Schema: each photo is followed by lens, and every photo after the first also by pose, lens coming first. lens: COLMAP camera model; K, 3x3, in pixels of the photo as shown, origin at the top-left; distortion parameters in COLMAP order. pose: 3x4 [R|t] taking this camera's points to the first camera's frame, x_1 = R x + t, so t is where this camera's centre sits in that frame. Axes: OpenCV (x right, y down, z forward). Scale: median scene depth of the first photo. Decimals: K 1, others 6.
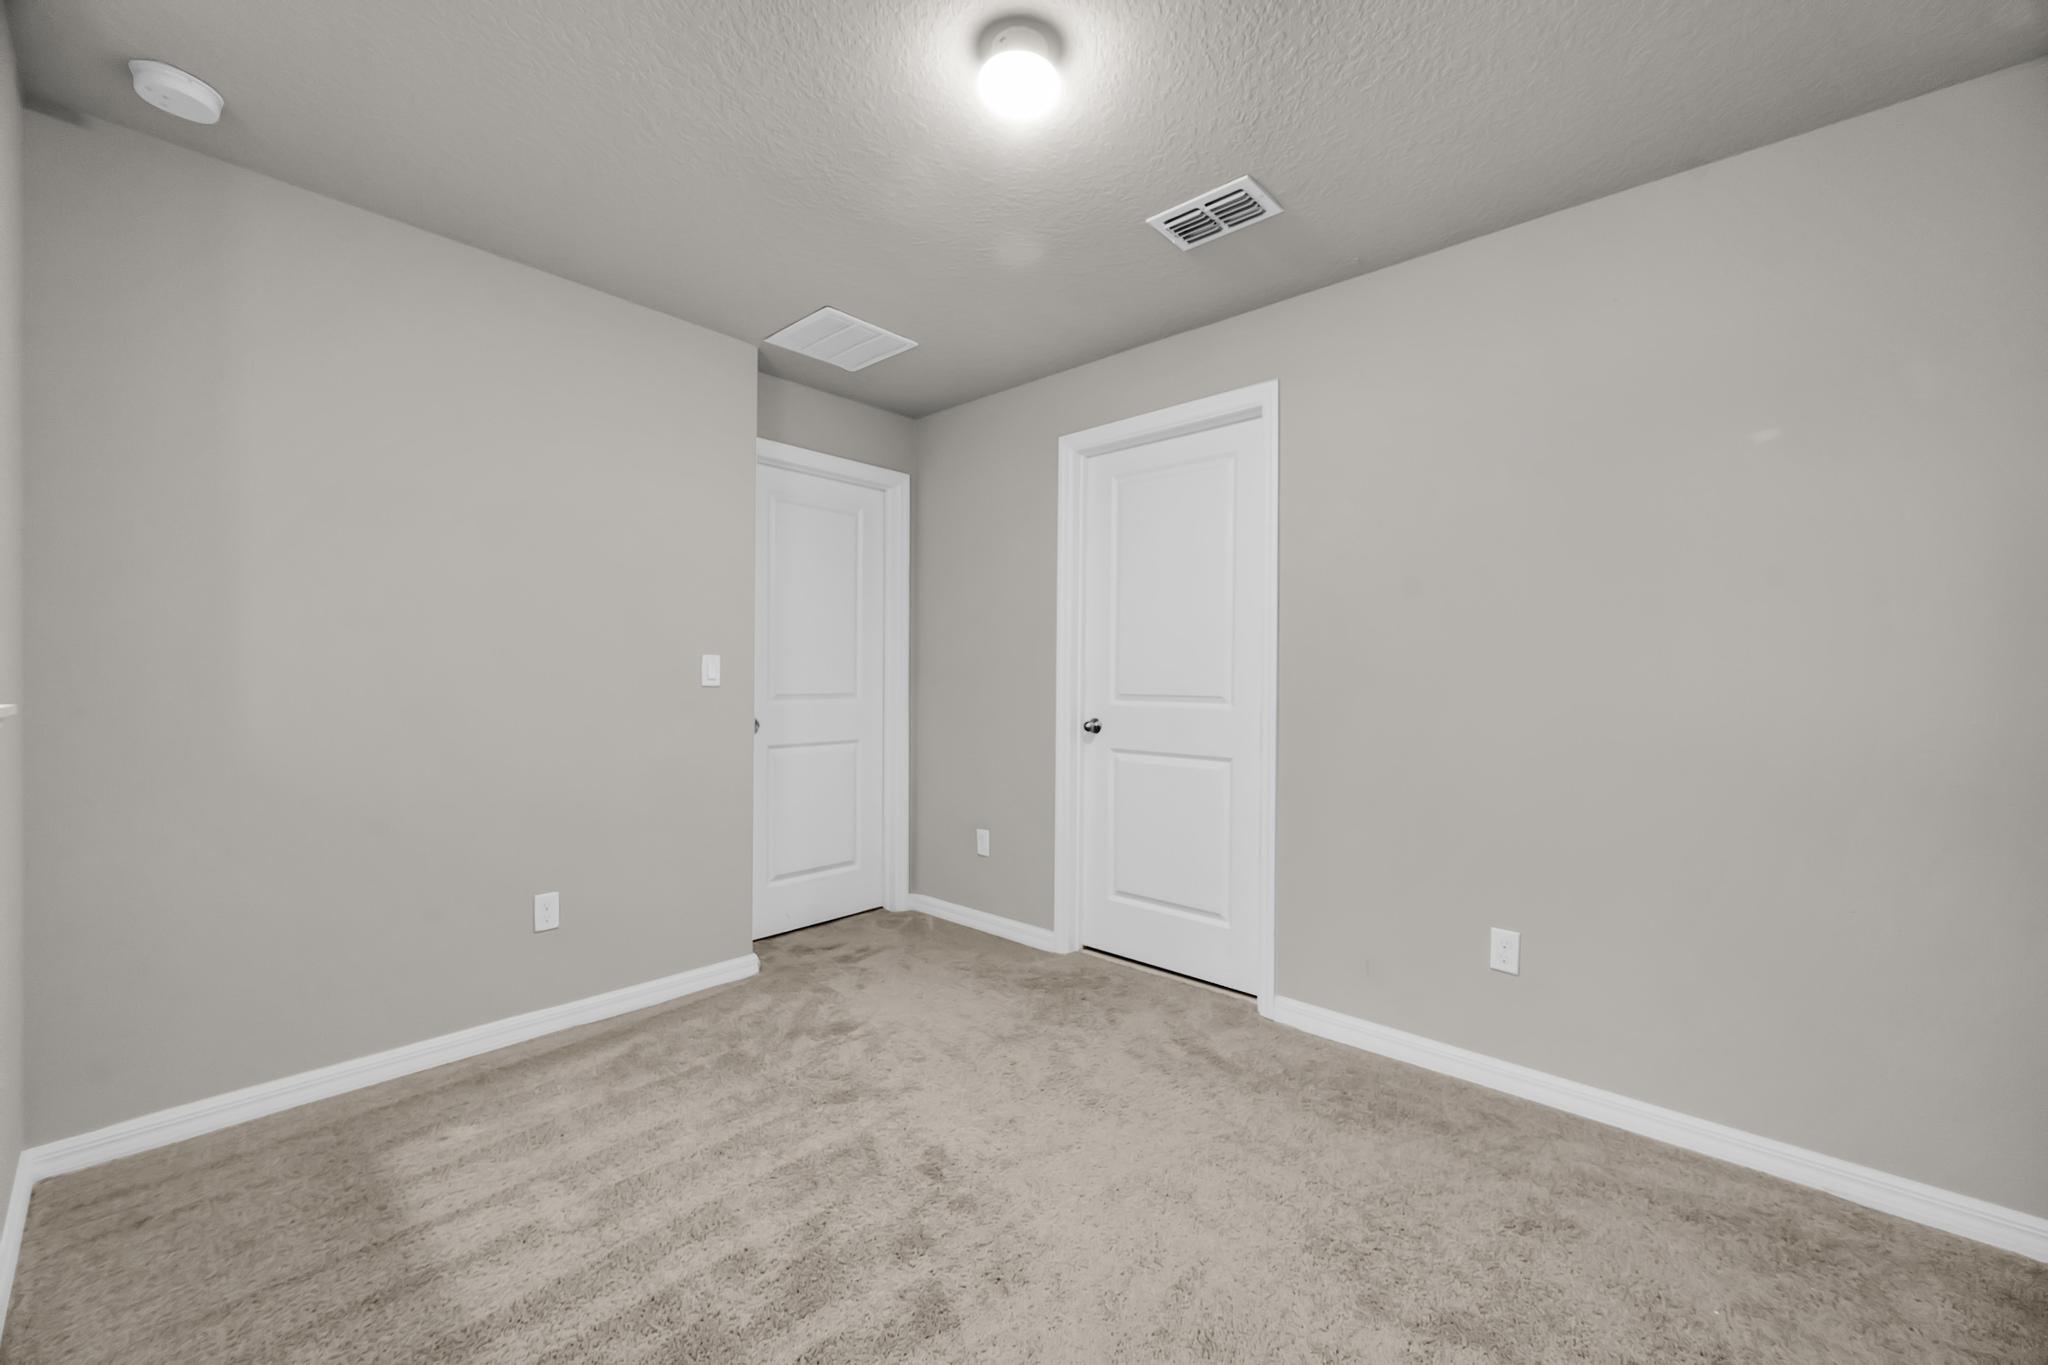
lens RADIAL K [[802.3, 0, 1016.8], [0, 802.3, 685.6], [0, 0, 1]] dist [0.001406, 0.000354]
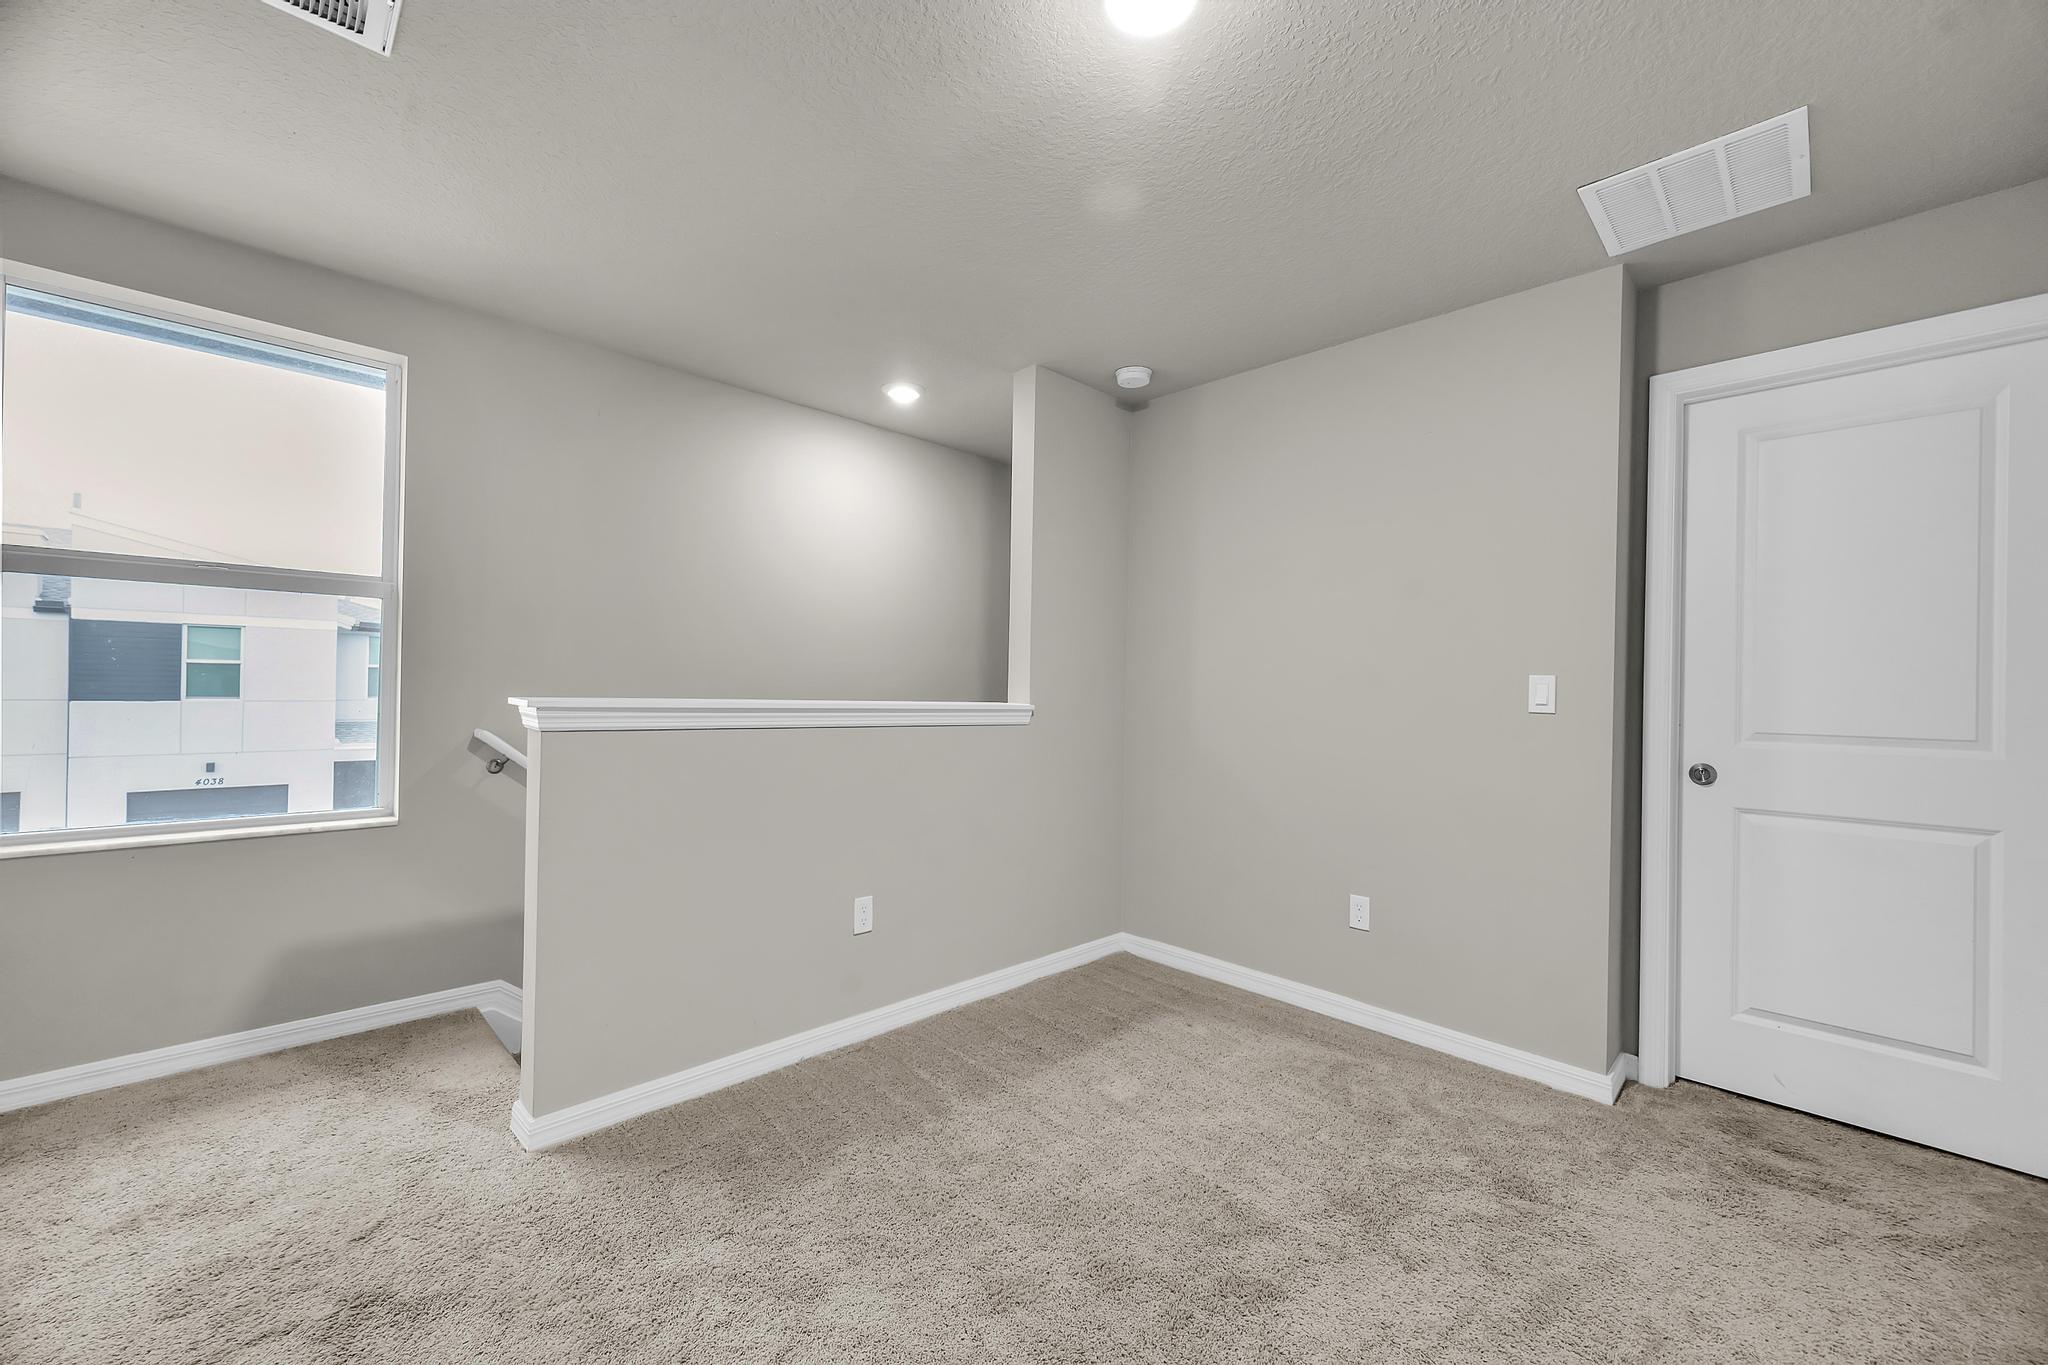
lens RADIAL K [[802.3, 0, 1017.1], [0, 802.3, 684.1], [0, 0, 1]] dist [0.001406, 0.000354]
pose [[-0.054403, -0.014477, -0.998414, 0.522314], [-0.029773, 0.999474, -0.012870, -0.002303], [0.998075, 0.029025, -0.054805, 0.564507]]
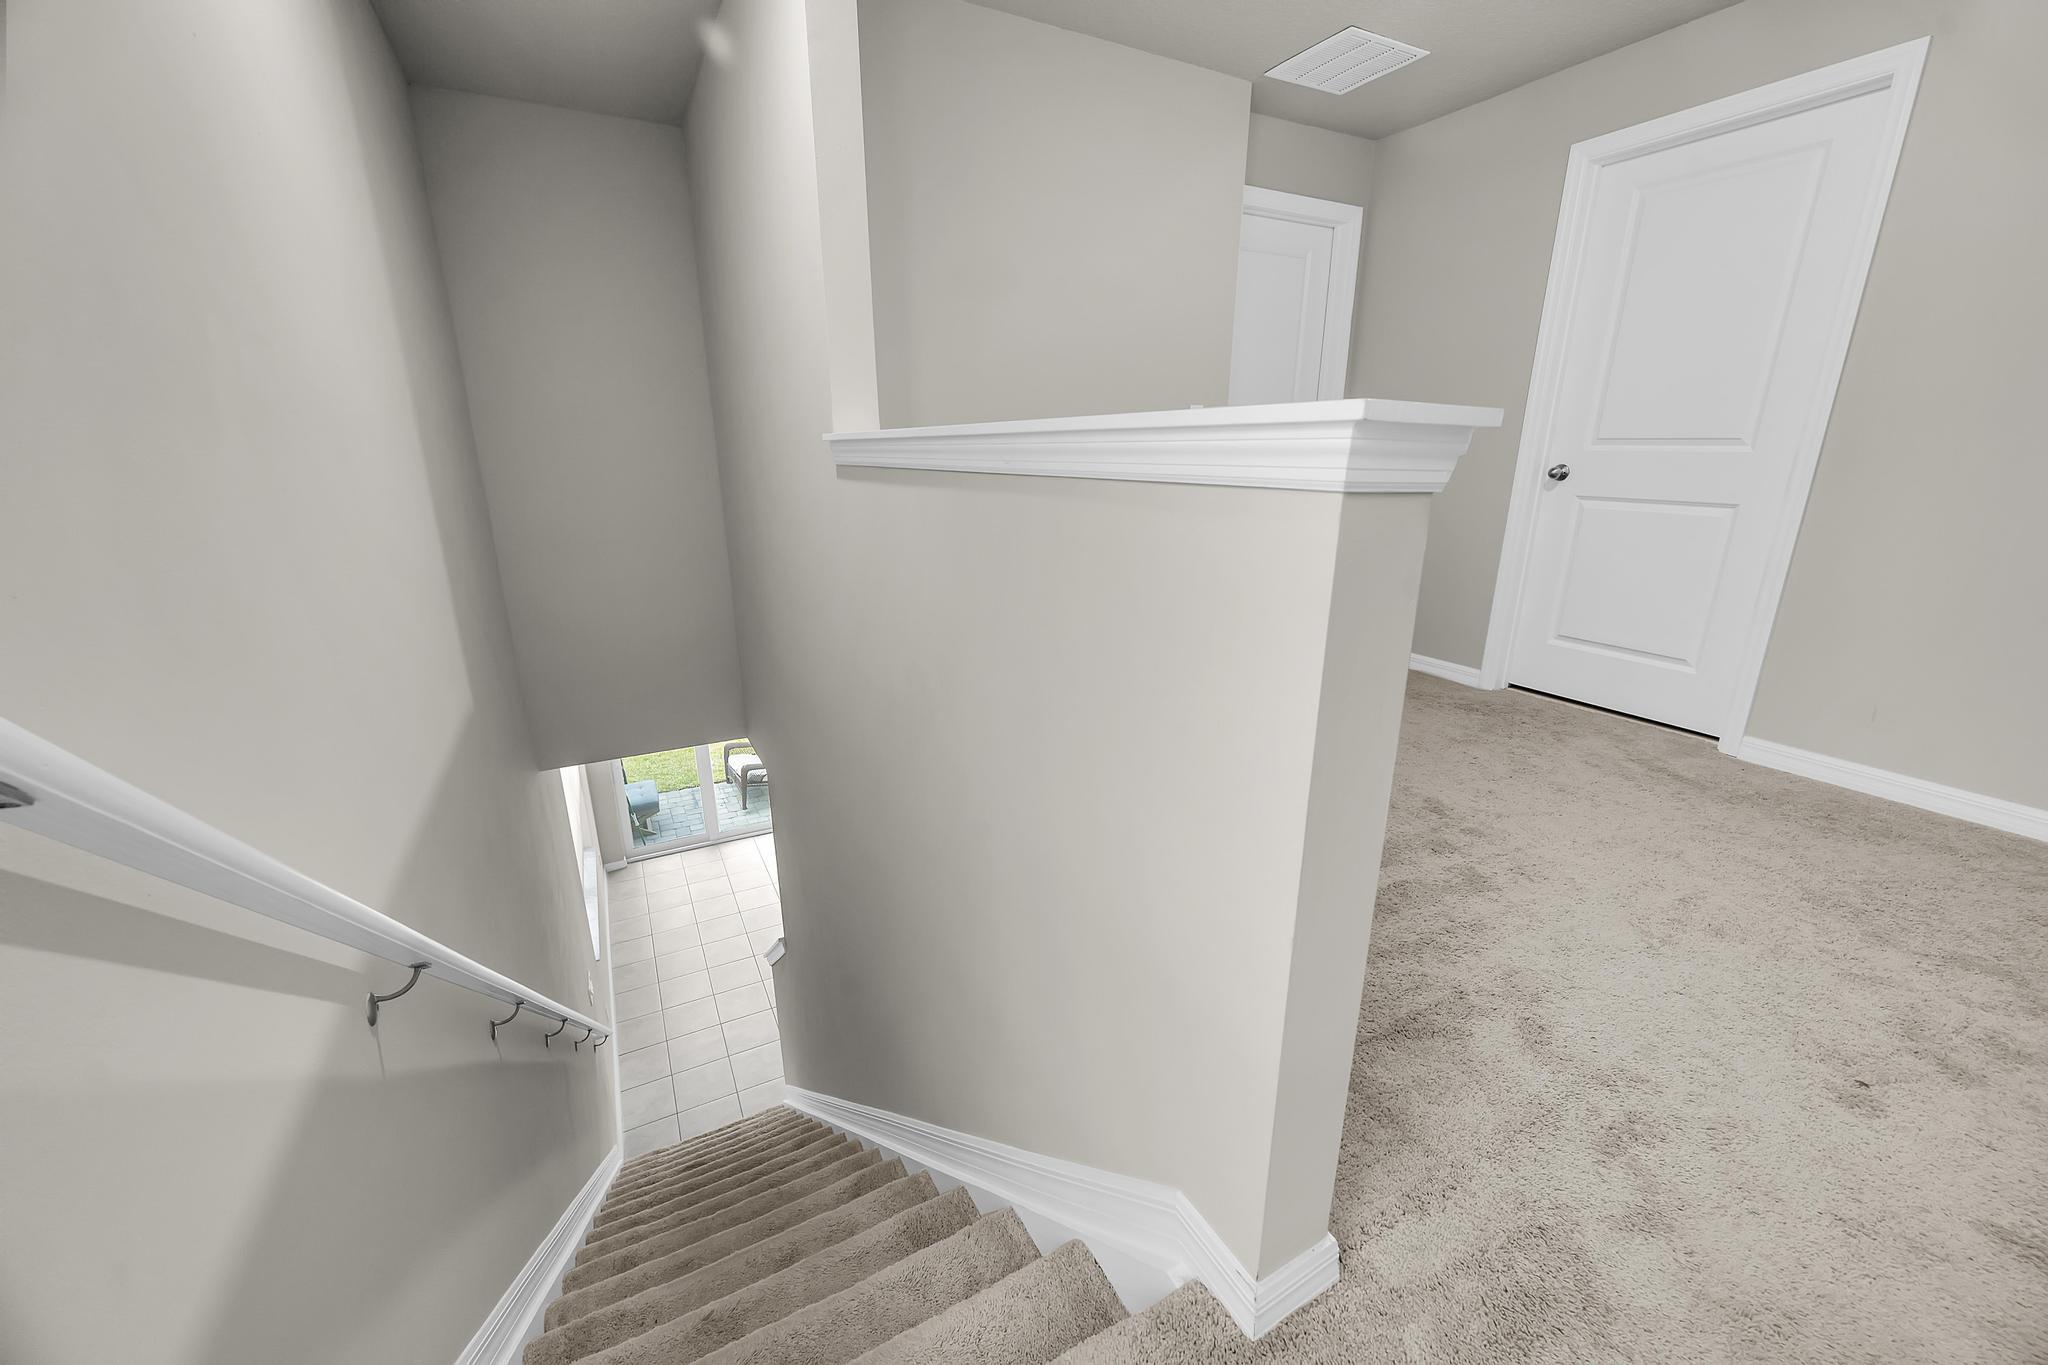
lens RADIAL K [[802.3, 0, 1022.5], [0, 802.3, 685.8], [0, 0, 1]] dist [0.001406, 0.000354]
pose [[0.942620, 0.087217, -0.322275, -0.233998], [0.006032, 0.960670, 0.277628, 0.029259], [0.333813, -0.263642, 0.905020, -0.244392]]
